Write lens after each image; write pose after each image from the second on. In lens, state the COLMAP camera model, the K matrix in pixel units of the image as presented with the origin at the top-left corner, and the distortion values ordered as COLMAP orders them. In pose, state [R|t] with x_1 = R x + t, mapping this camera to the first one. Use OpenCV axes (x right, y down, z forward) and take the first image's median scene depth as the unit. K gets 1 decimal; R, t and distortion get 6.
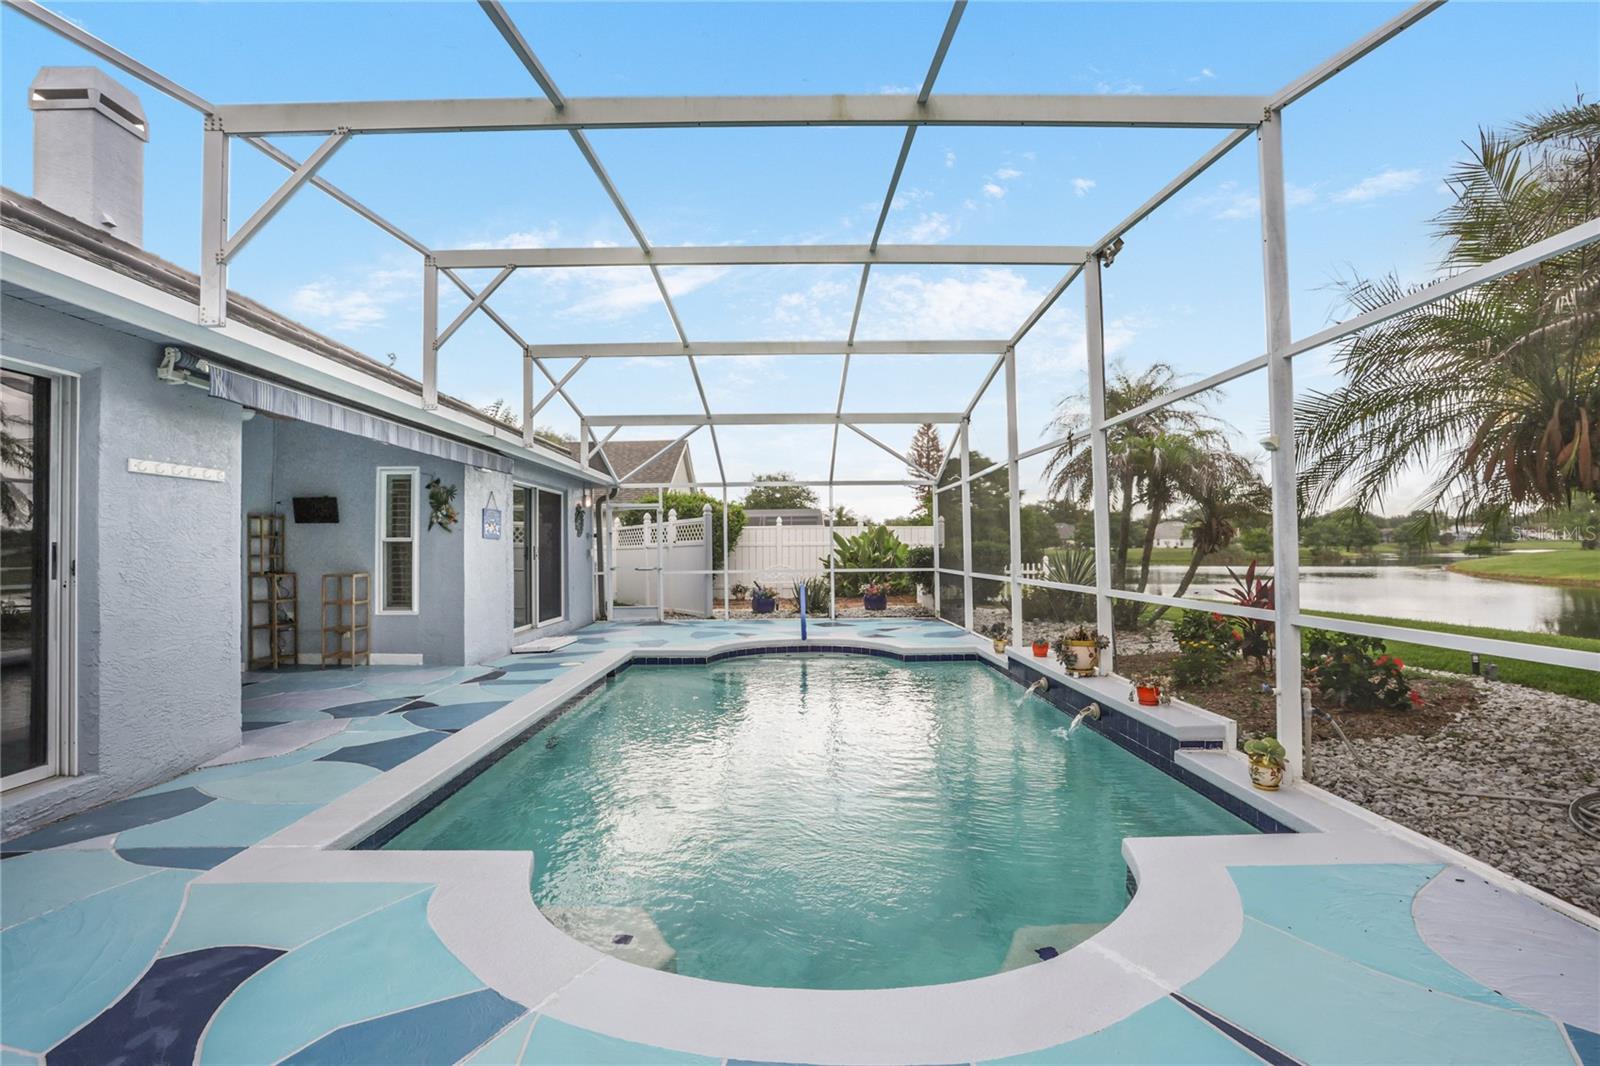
lens RADIAL K [[778.2, 0, 797.5], [0, 778.2, 529.8], [0, 0, 1]] dist [-0.031317, 0.001847]
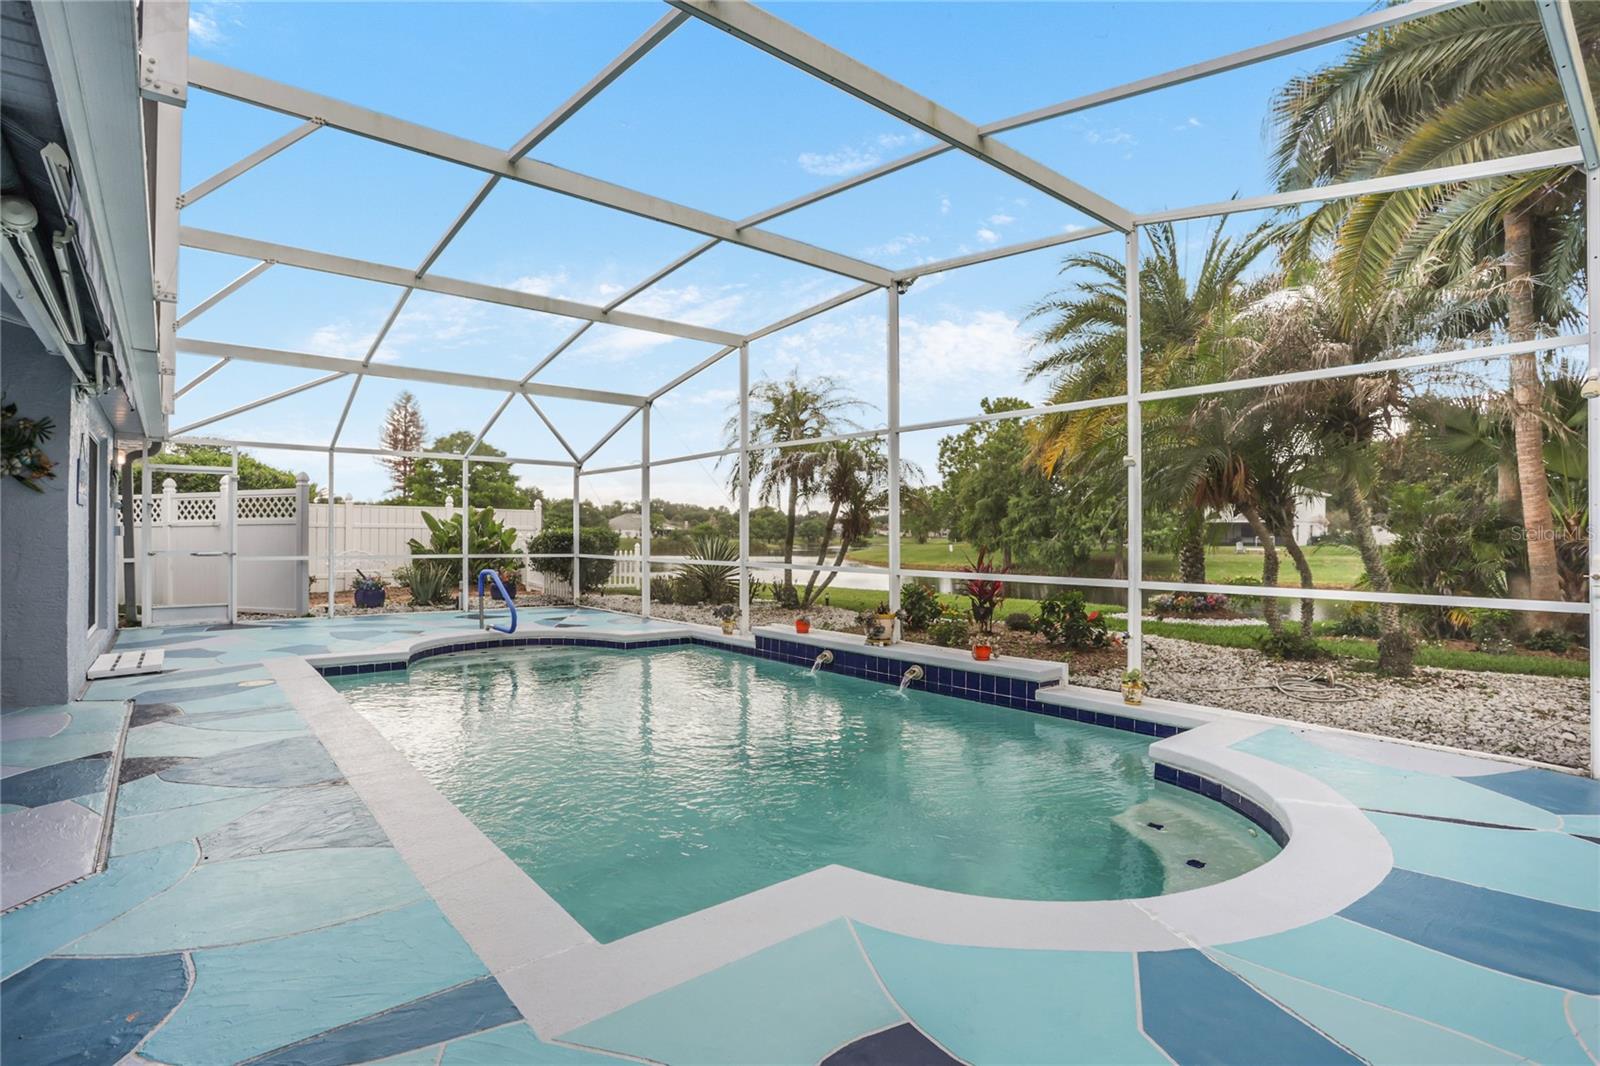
lens RADIAL K [[778.2, 0, 801.8], [0, 778.2, 535.3], [0, 0, 1]] dist [-0.031317, 0.001847]
pose [[0.779520, 0.016983, 0.626147, -0.228347], [-0.030376, 0.999481, 0.010708, 0.008347], [-0.625640, -0.027367, 0.779631, 0.085349]]
